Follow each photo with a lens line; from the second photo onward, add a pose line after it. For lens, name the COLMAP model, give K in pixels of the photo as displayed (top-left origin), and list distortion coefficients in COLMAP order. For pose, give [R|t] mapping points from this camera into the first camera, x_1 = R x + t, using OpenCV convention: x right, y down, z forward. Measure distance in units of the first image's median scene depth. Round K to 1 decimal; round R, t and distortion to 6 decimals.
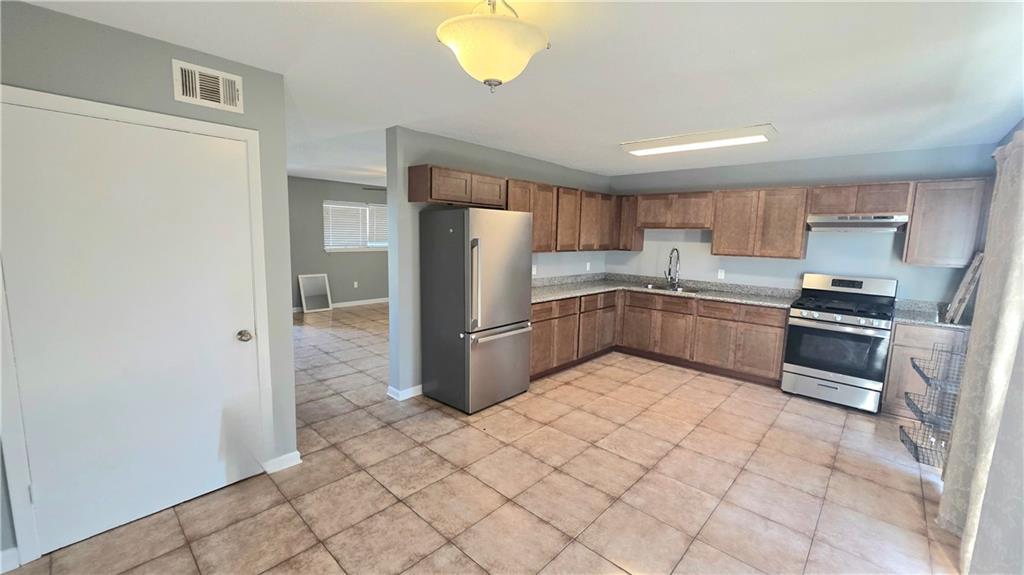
lens RADIAL K [[407.2, 0, 518.4], [0, 407.2, 286.9], [0, 0, 1]] dist [0.000031, -0.000550]
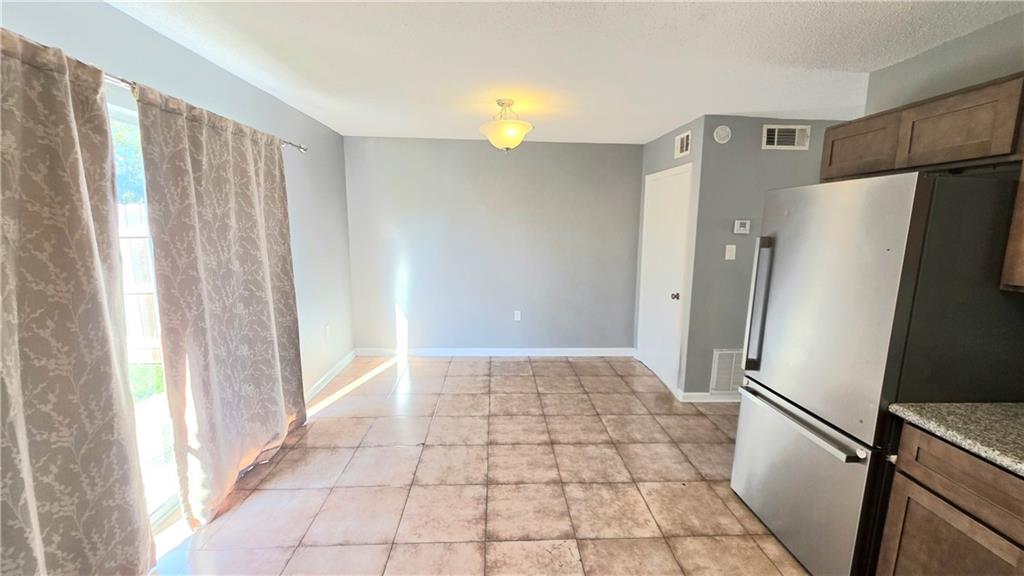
lens RADIAL K [[407.2, 0, 514.3], [0, 407.2, 288.9], [0, 0, 1]] dist [0.000031, -0.000550]
pose [[-0.701434, 0.074326, -0.708848, 0.544210], [-0.127941, 0.965262, 0.227816, -0.114801], [0.701157, 0.250489, -0.667558, 0.993551]]
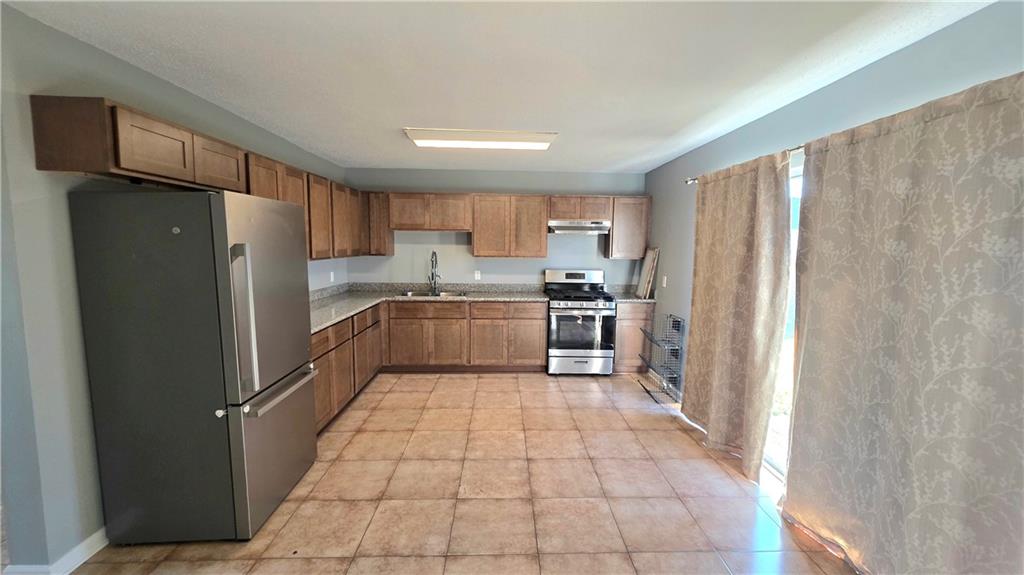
lens RADIAL K [[407.2, 0, 514.9], [0, 407.2, 286.7], [0, 0, 1]] dist [0.000031, -0.000550]
pose [[0.713714, -0.088701, 0.694798, -0.198273], [0.094680, 0.995062, 0.029776, -0.031371], [-0.694009, 0.044532, 0.718588, 0.256147]]
